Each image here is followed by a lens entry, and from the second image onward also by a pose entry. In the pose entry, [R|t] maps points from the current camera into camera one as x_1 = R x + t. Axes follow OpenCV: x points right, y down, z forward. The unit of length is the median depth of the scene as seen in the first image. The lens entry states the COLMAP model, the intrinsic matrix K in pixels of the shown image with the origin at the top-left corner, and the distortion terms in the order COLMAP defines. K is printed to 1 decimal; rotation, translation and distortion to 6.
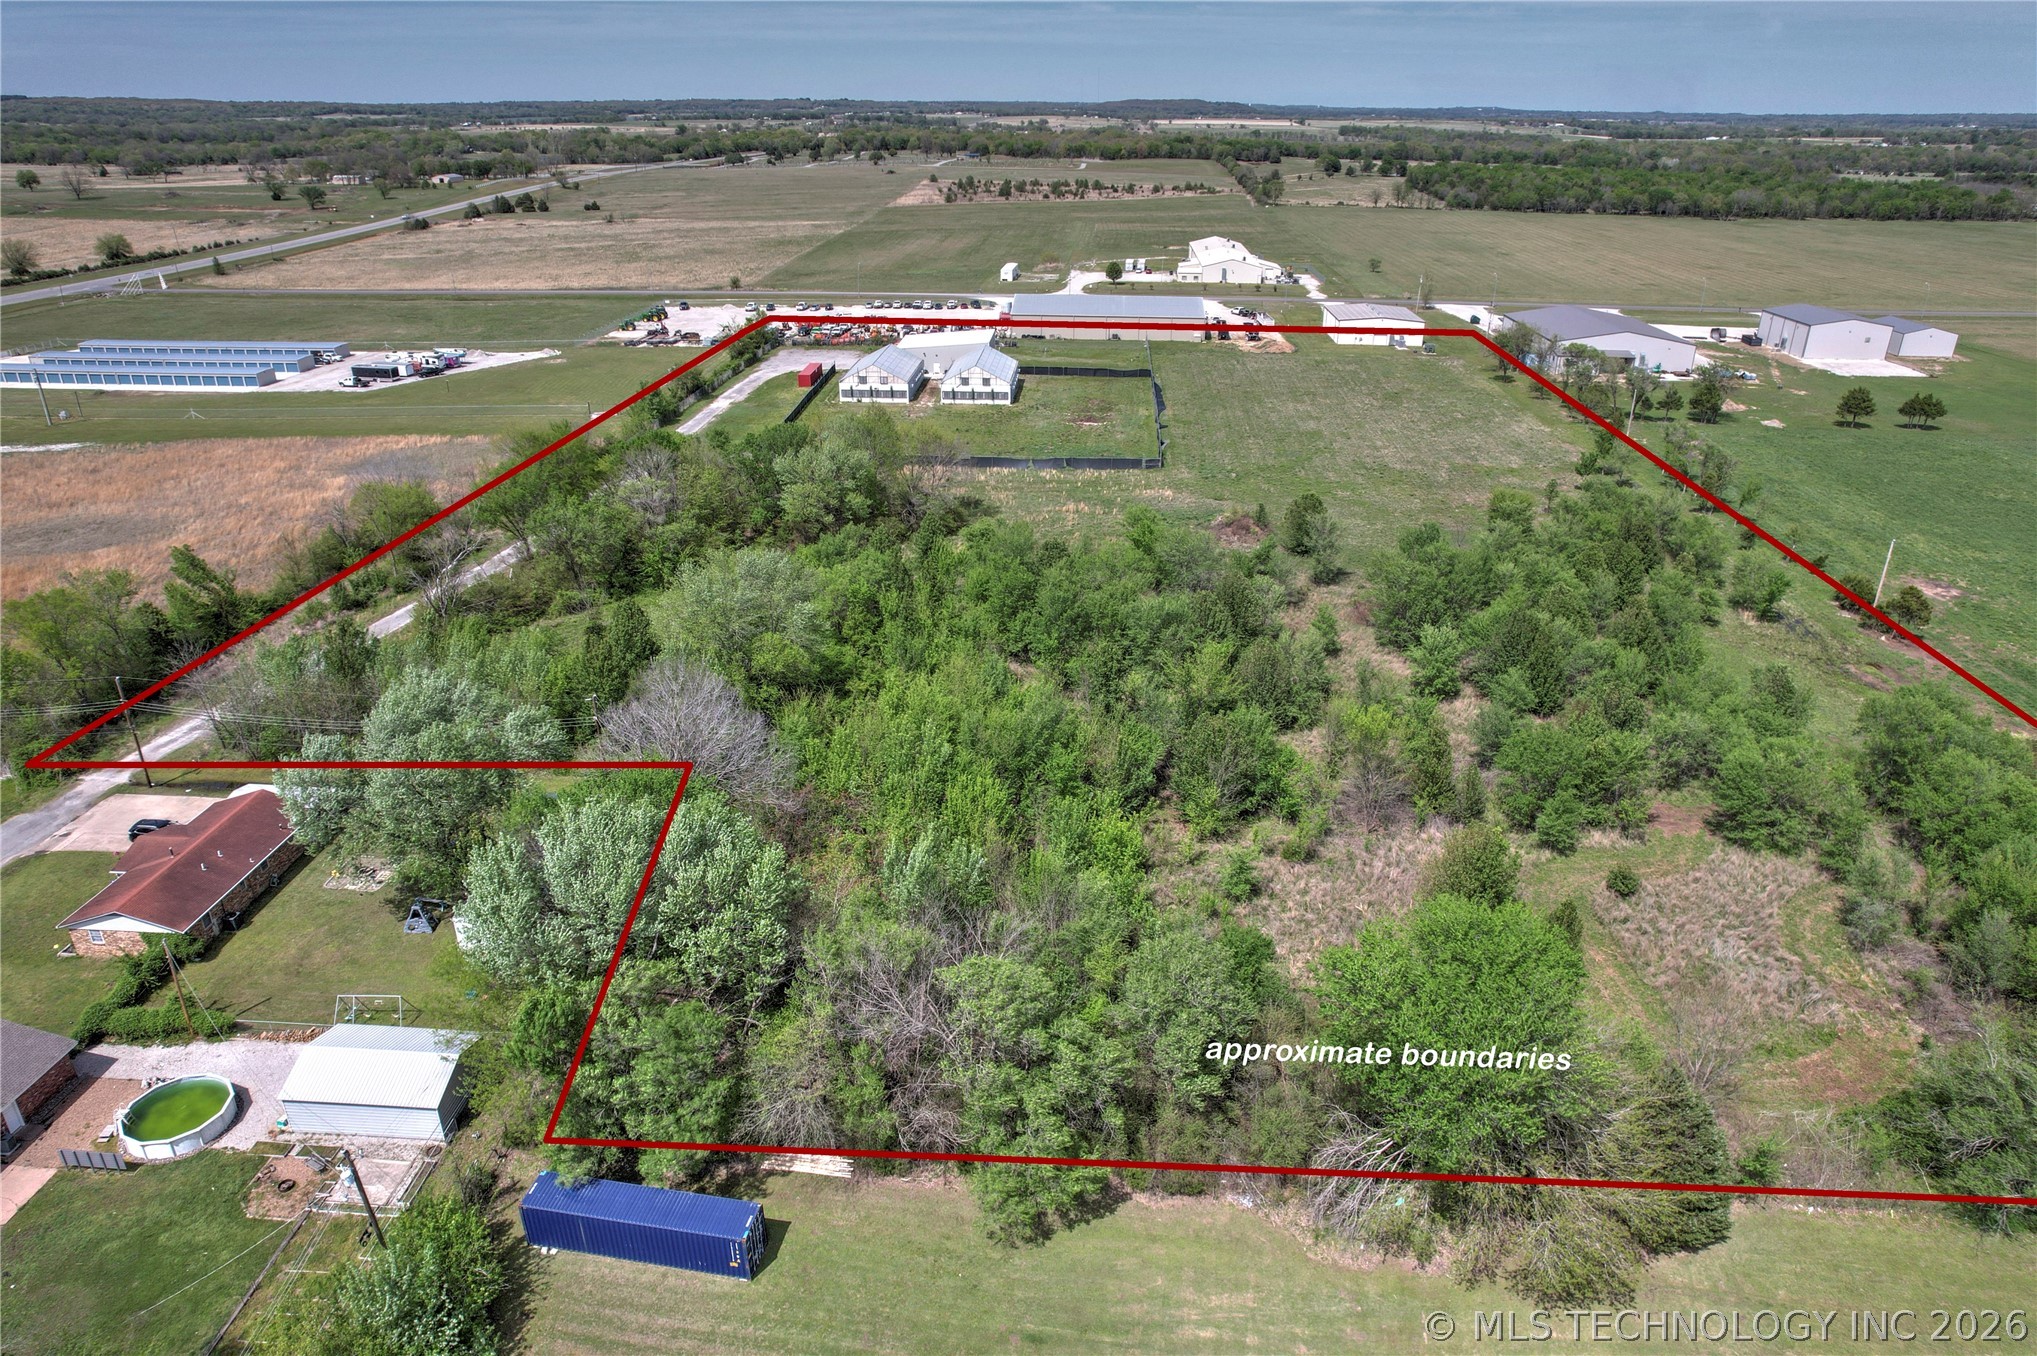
lens RADIAL K [[1307.0, 0, 1017.2], [0, 1307.0, 671.6], [0, 0, 1]] dist [-0.081648, 0.073361]
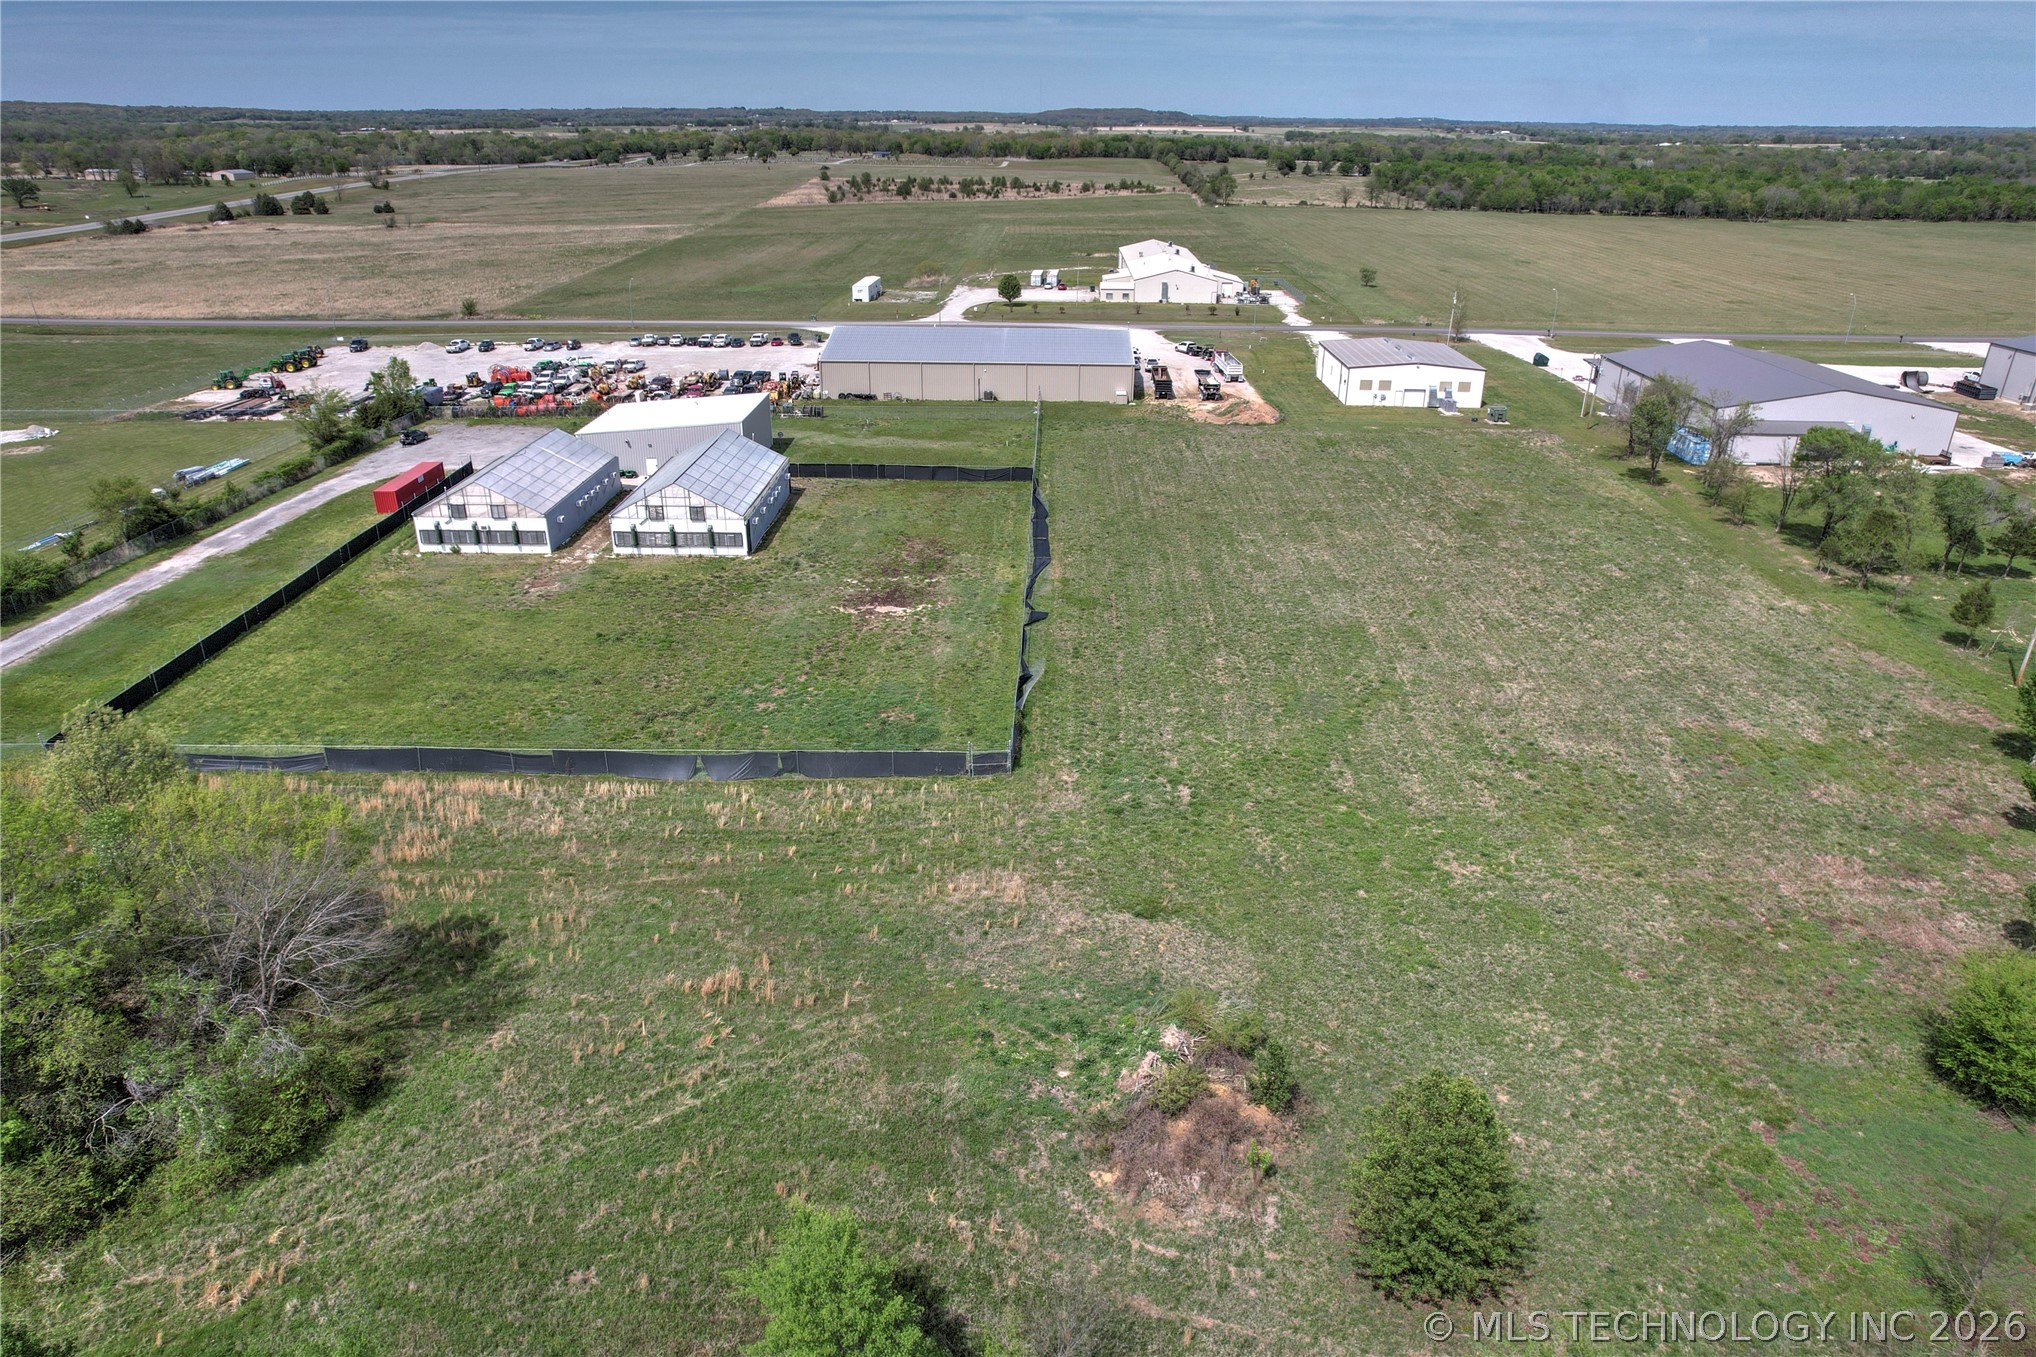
lens RADIAL K [[1306.3, 0, 1016.7], [0, 1306.3, 672.1], [0, 0, 1]] dist [-0.081648, 0.073361]
pose [[0.999201, -0.013974, 0.037443, 0.048189], [0.014258, 0.999872, -0.007322, -0.091901], [-0.037336, 0.007850, 0.999272, 0.289056]]
